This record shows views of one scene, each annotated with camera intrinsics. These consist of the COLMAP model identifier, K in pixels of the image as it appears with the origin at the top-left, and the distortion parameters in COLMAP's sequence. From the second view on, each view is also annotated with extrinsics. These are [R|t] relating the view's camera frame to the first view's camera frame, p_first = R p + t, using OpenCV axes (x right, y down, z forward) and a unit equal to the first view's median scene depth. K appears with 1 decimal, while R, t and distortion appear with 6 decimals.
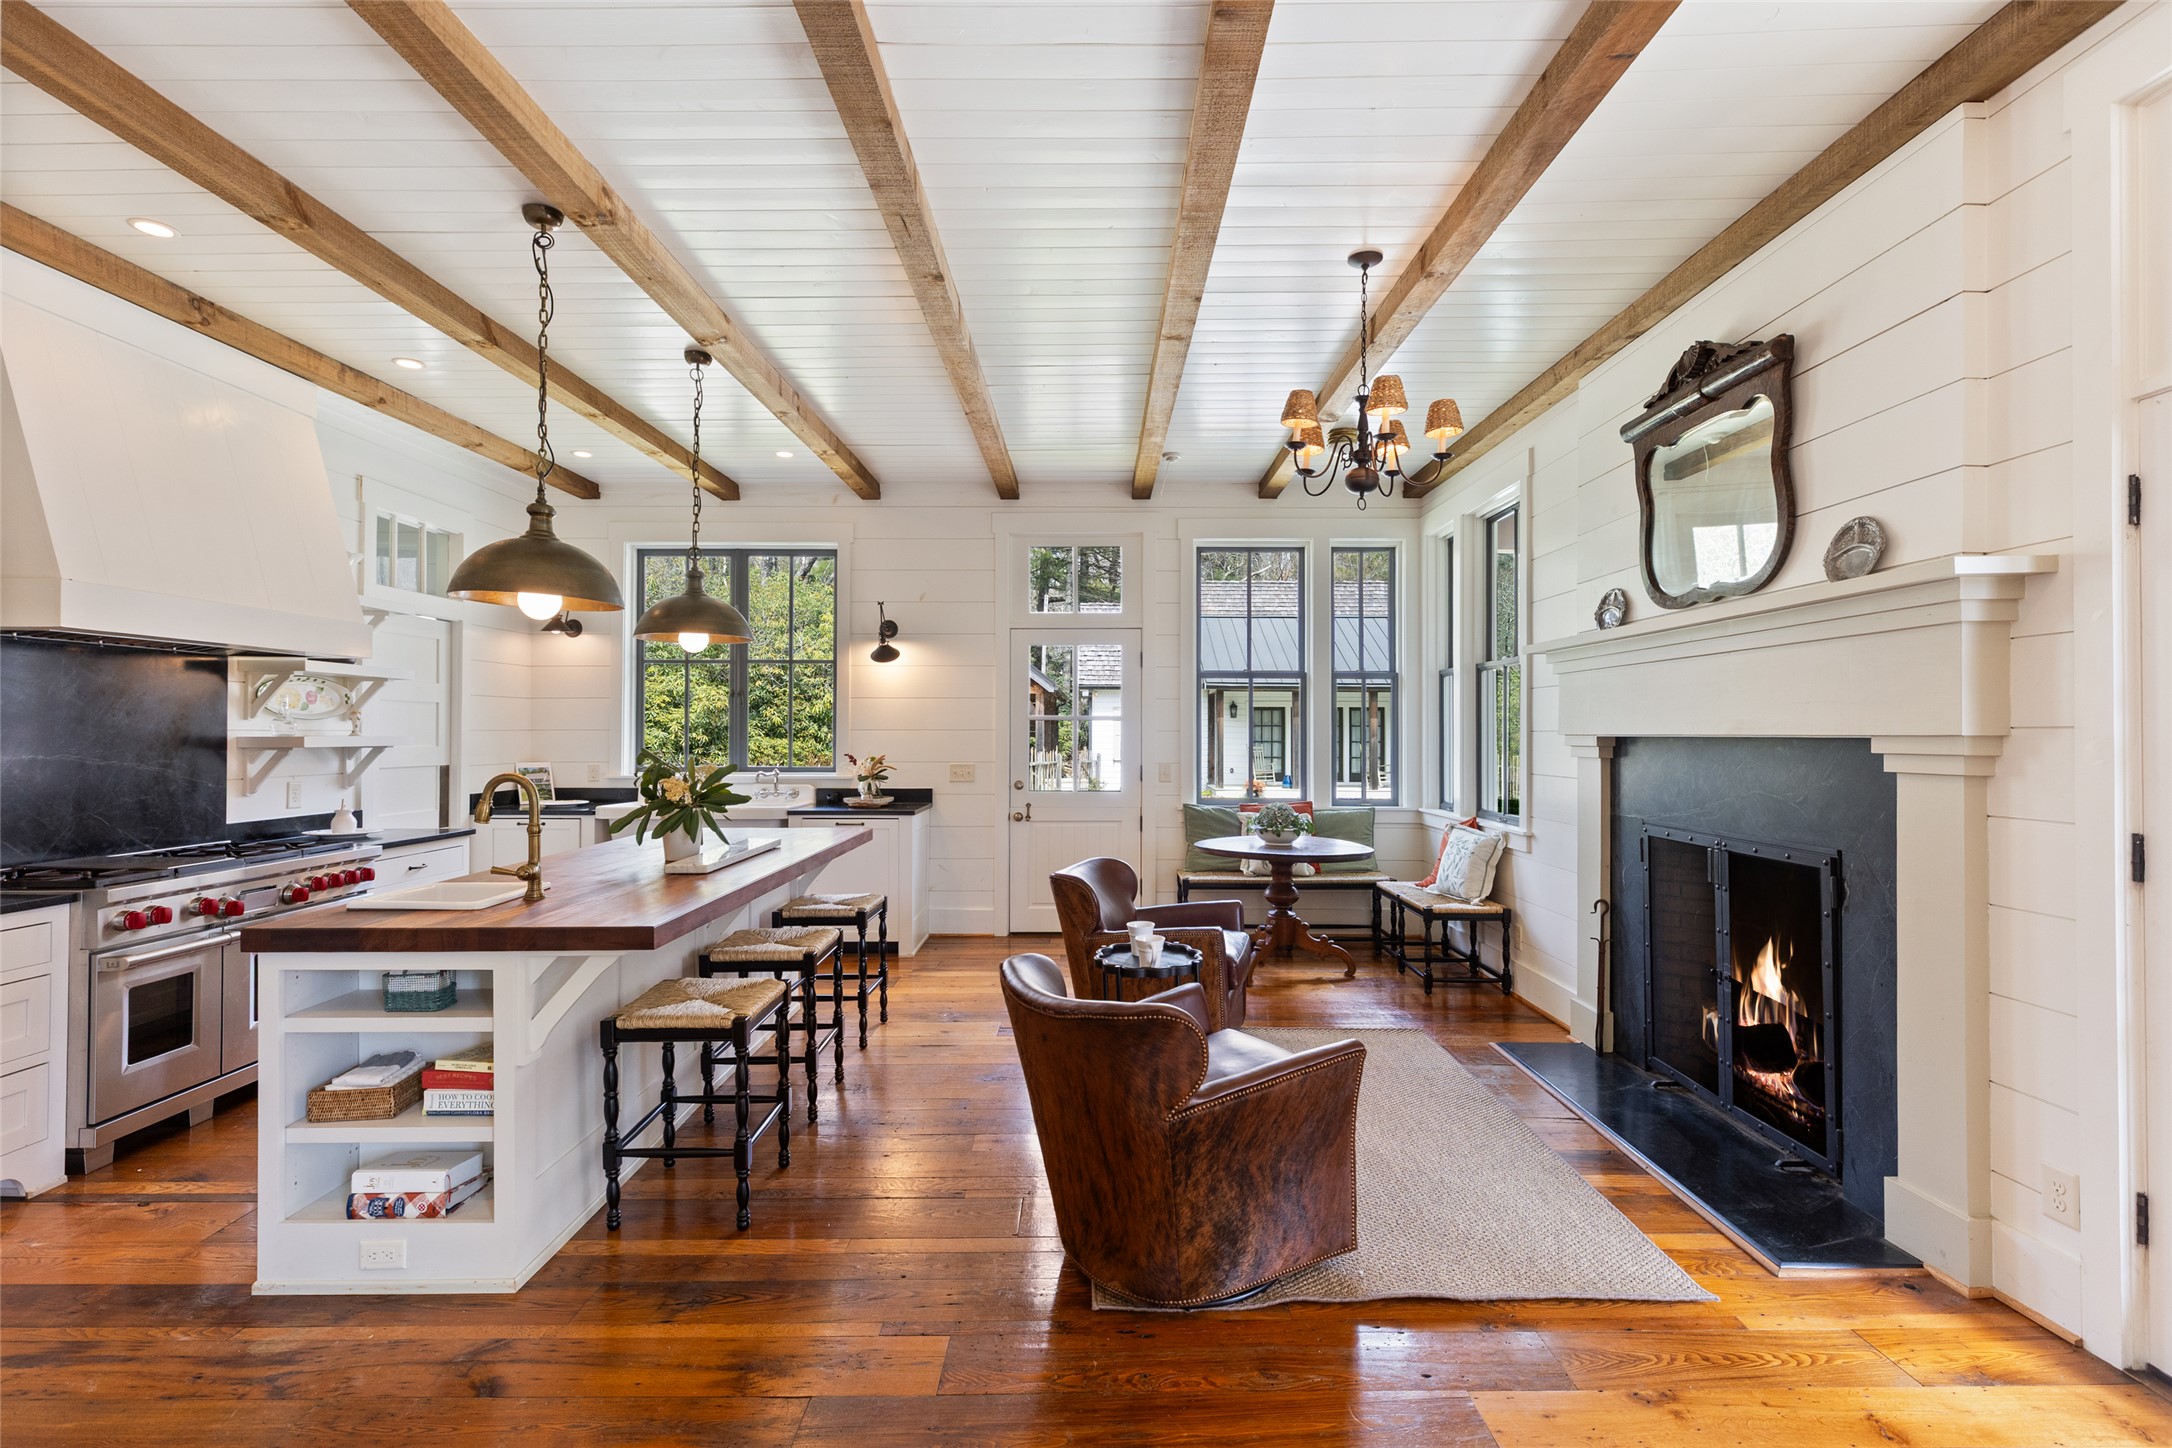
lens RADIAL K [[979.5, 0, 1091.4], [0, 979.5, 725.6], [0, 0, 1]] dist [0.007913, -0.000446]
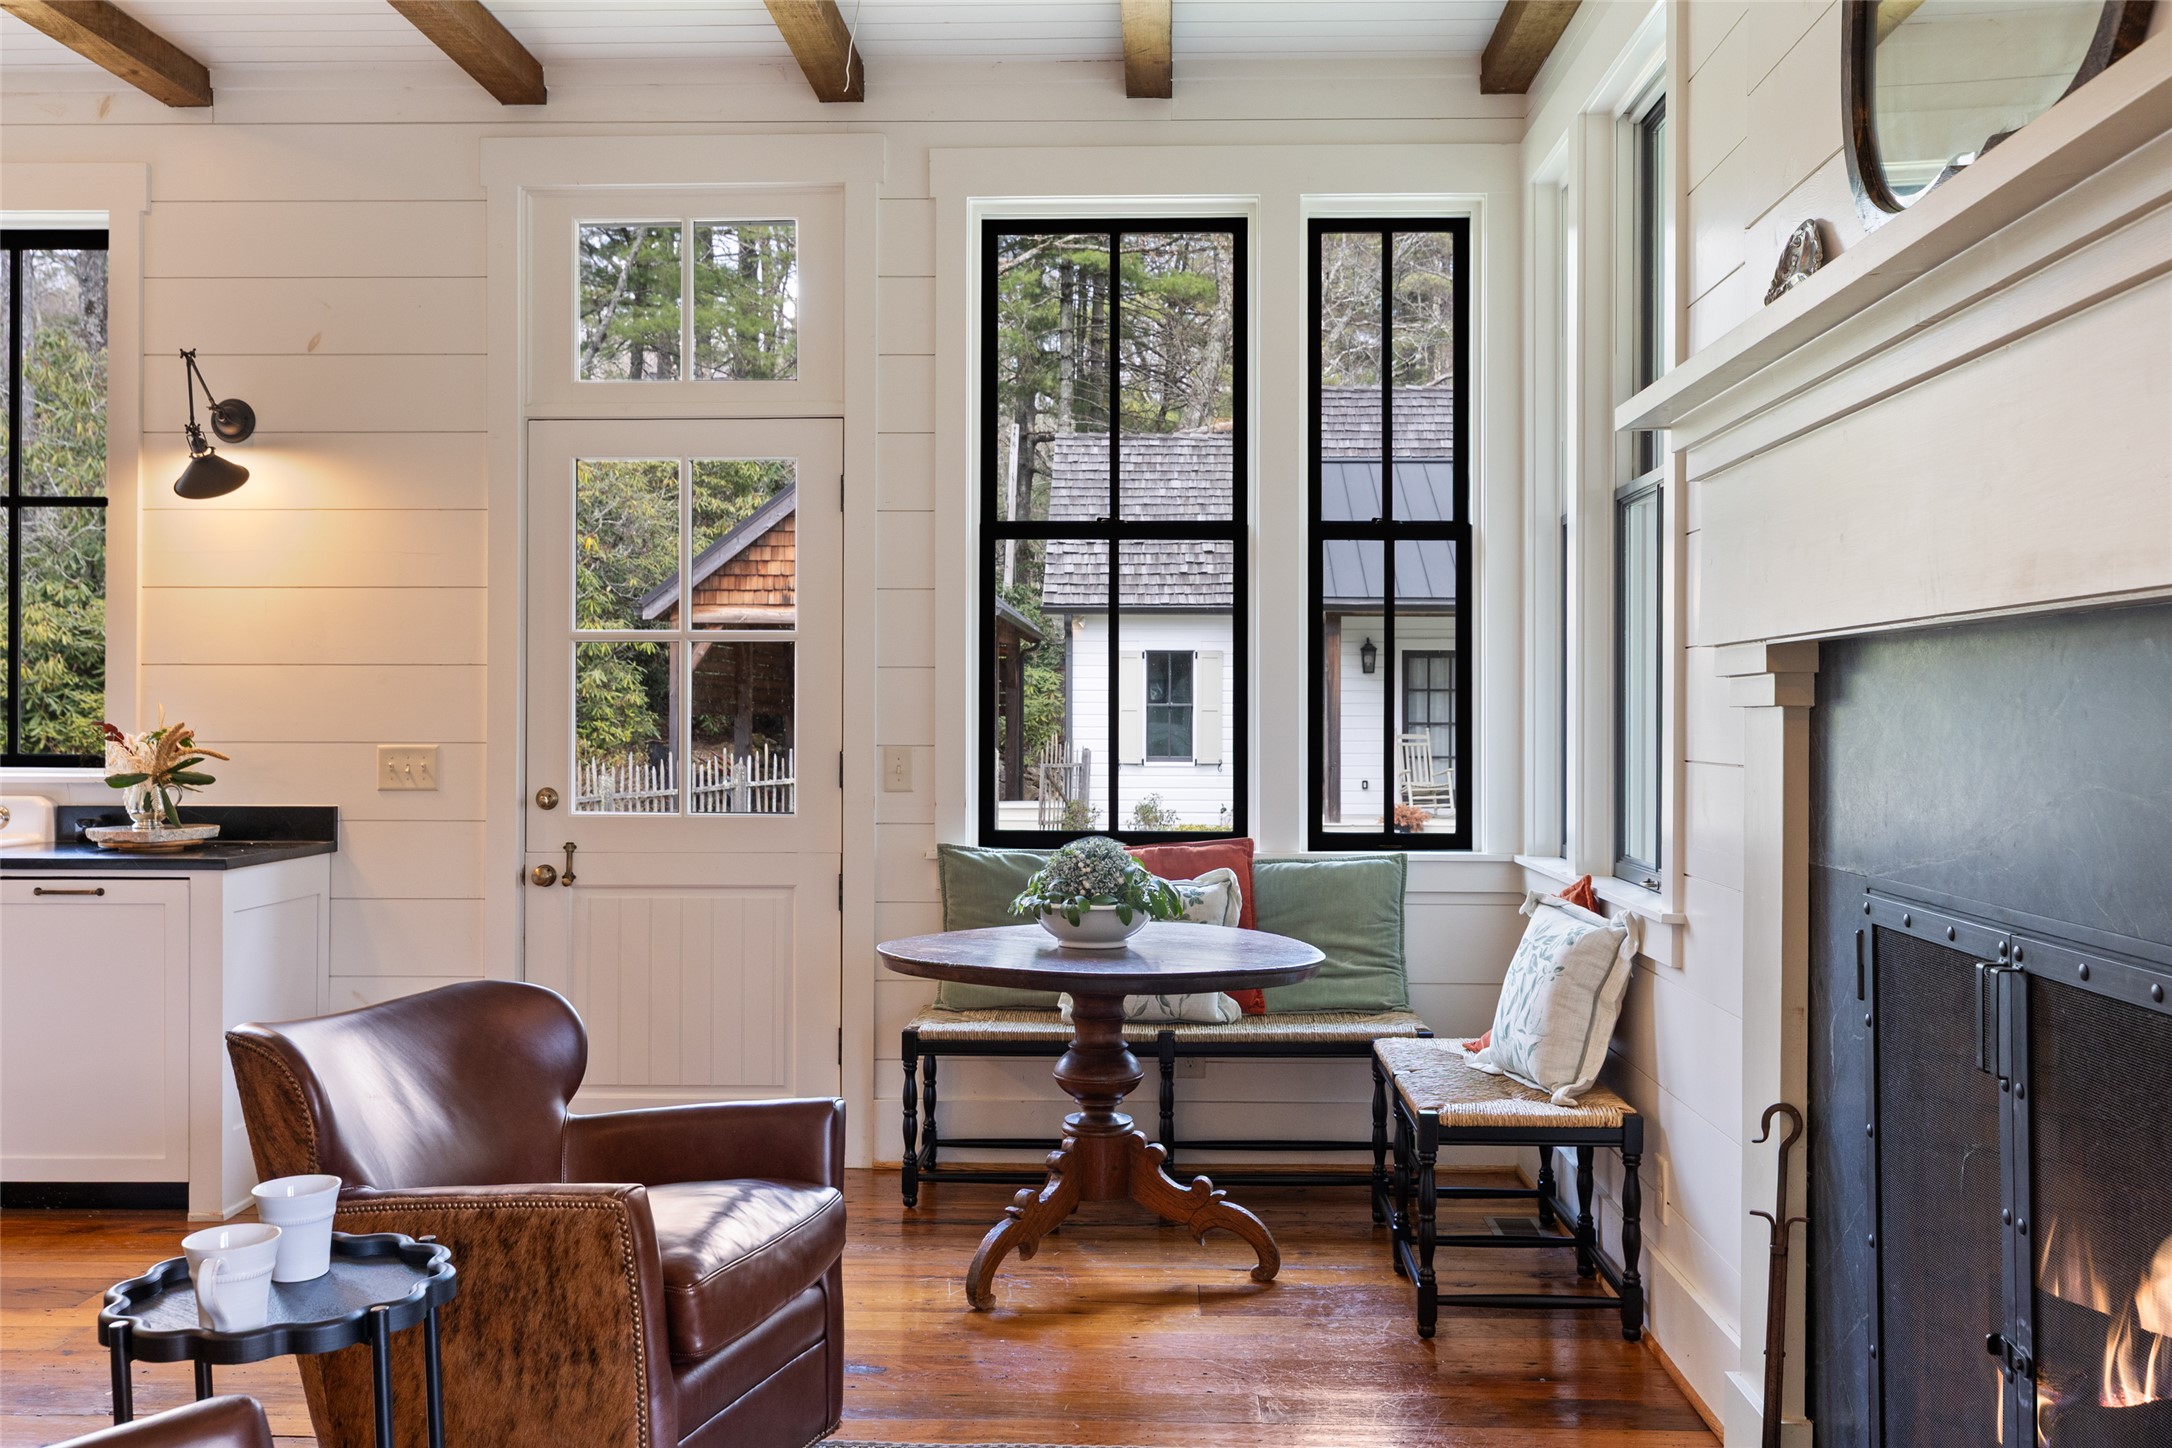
lens RADIAL K [[1989.1, 0, 1087.6], [0, 1989.1, 709.9], [0, 0, 1]] dist [-0.007674, 0.000000]
pose [[0.999711, -0.000400, -0.024040, 0.210022], [0.000550, 0.999980, 0.006232, 0.022050], [0.024037, -0.006243, 0.999692, 0.203127]]
